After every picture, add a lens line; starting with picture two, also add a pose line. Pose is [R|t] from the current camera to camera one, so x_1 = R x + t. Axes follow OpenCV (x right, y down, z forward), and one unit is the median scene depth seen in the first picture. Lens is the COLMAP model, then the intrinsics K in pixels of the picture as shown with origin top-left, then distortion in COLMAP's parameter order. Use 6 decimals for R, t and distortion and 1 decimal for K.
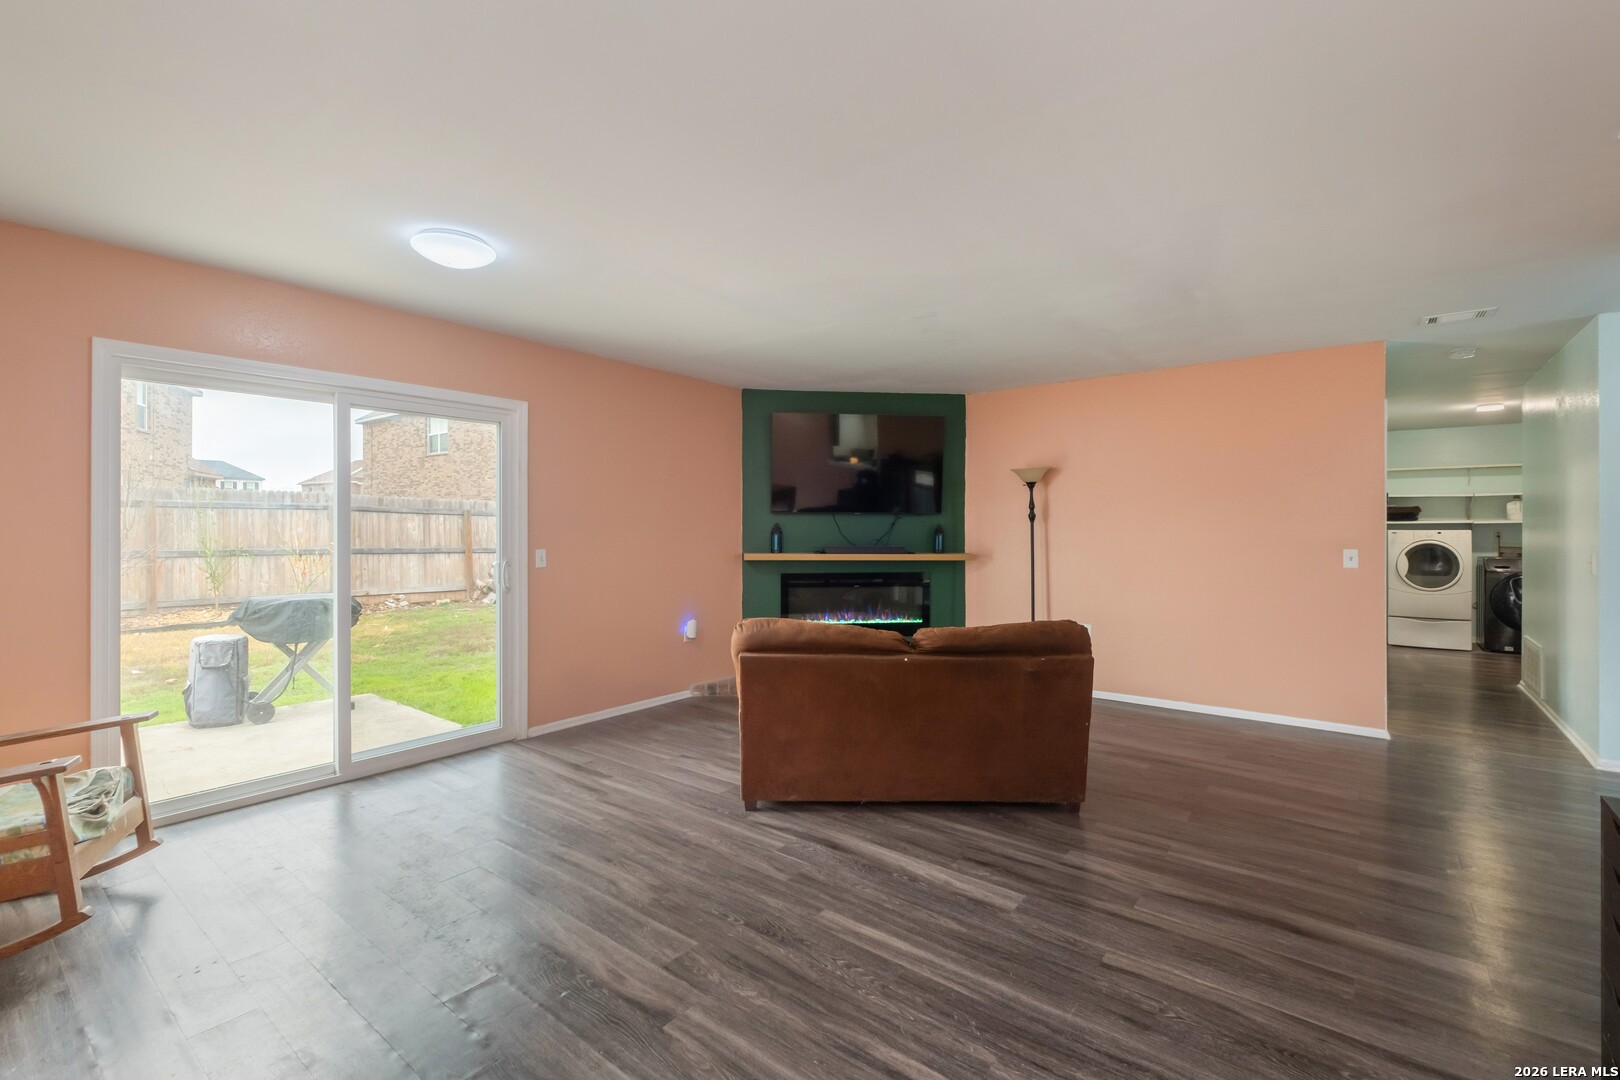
lens RADIAL K [[699.0, 0, 807.0], [0, 699.0, 527.1], [0, 0, 1]] dist [0.007807, -0.005193]
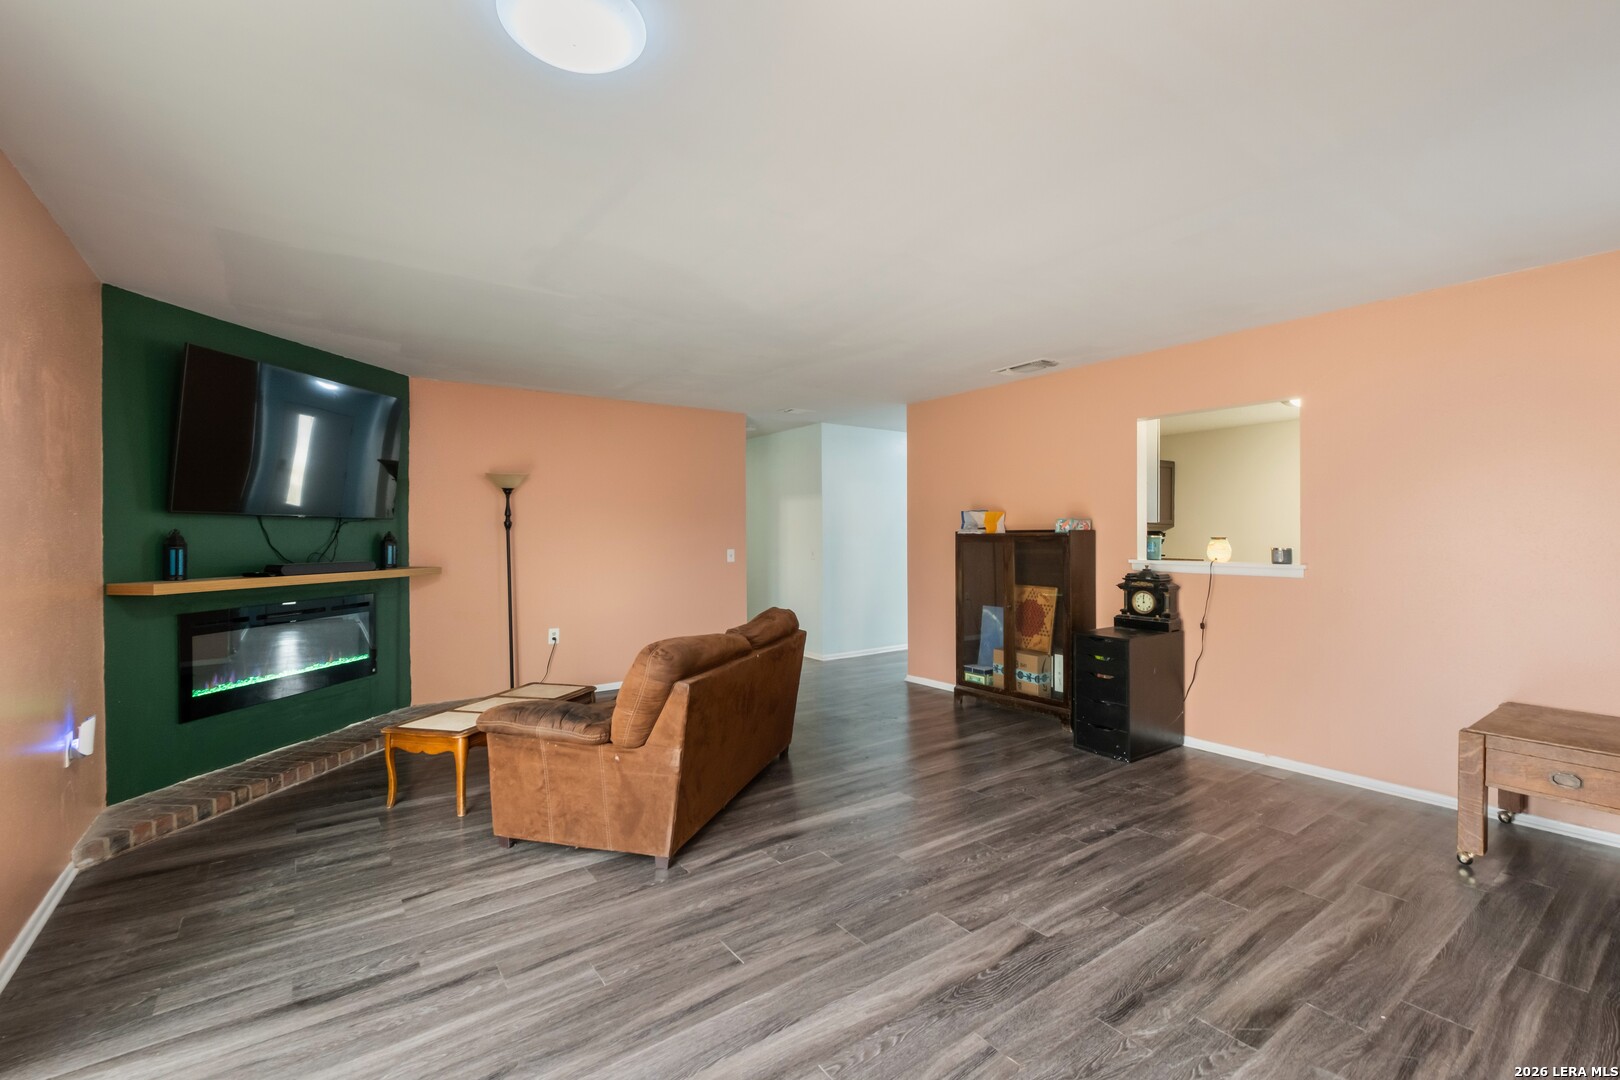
lens RADIAL K [[699.0, 0, 809.4], [0, 699.0, 541.8], [0, 0, 1]] dist [0.007807, -0.005193]
pose [[0.278423, -0.010565, 0.960400, -0.775787], [0.002968, 0.999944, 0.010139, 0.000362], [-0.960454, 0.000028, 0.278439, 0.545117]]
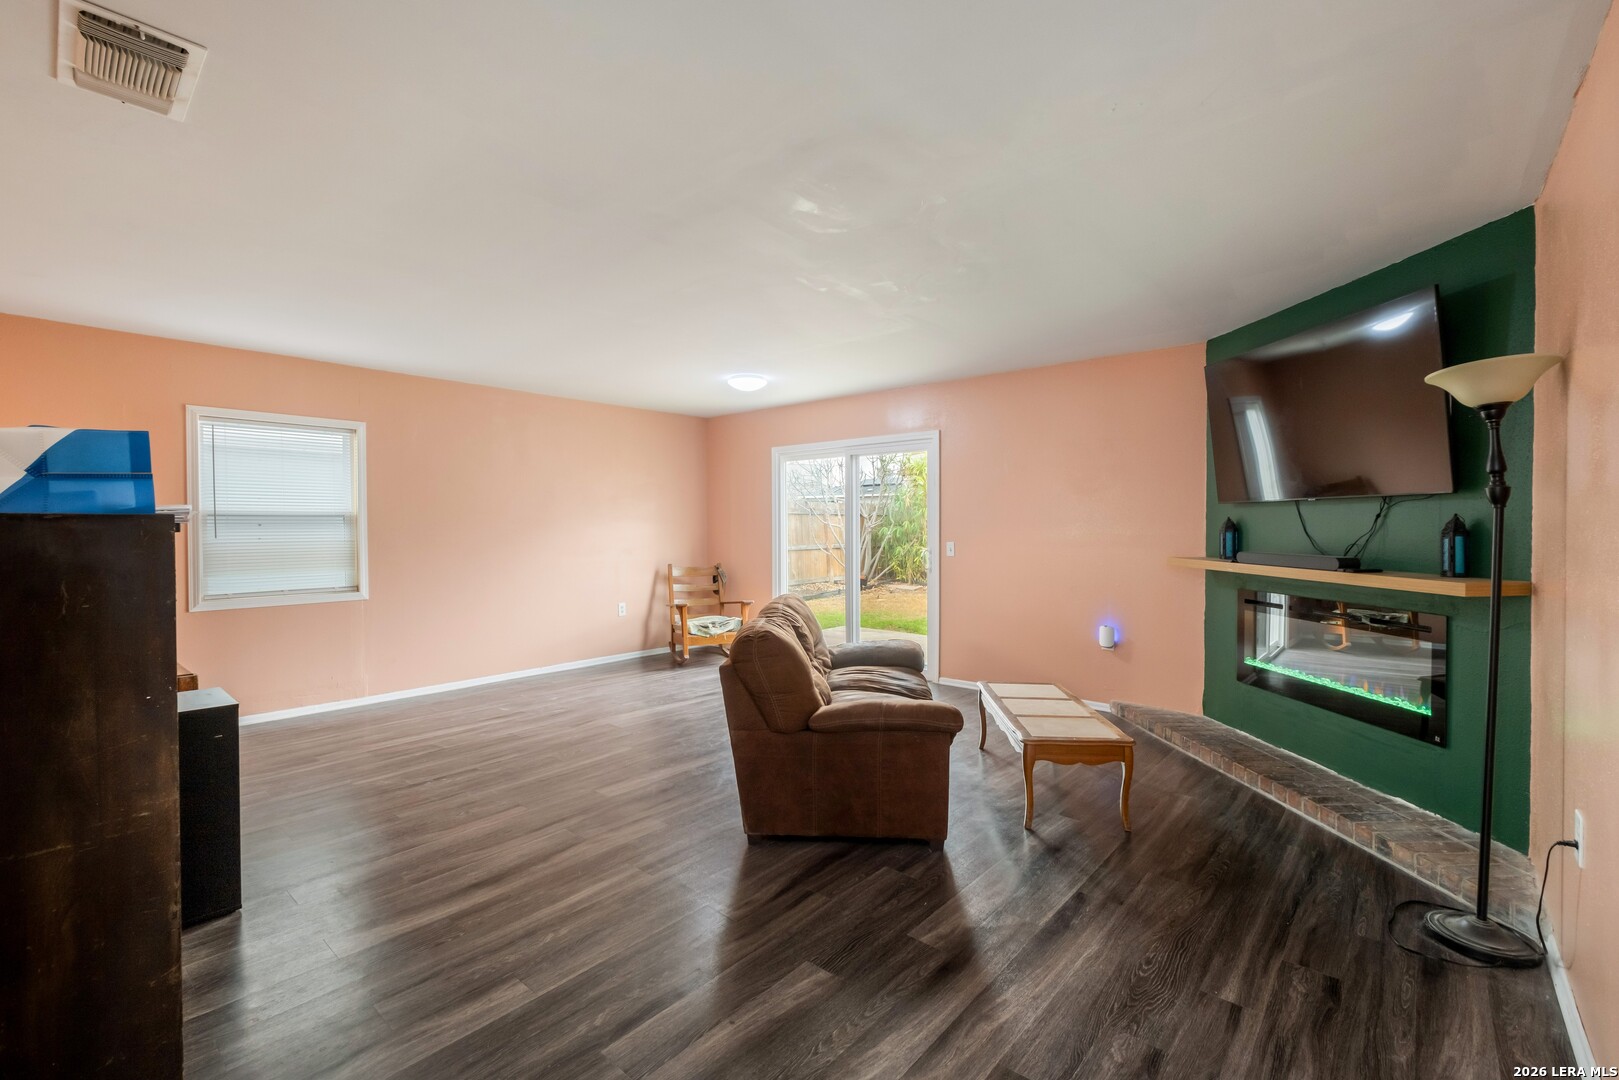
lens RADIAL K [[698.6, 0, 822.3], [0, 698.6, 535.8], [0, 0, 1]] dist [0.007807, -0.005193]
pose [[-0.033151, 0.014076, -0.999351, 1.147547], [0.002403, 0.999899, 0.014004, 0.002710], [0.999447, -0.001938, -0.033182, 1.019103]]
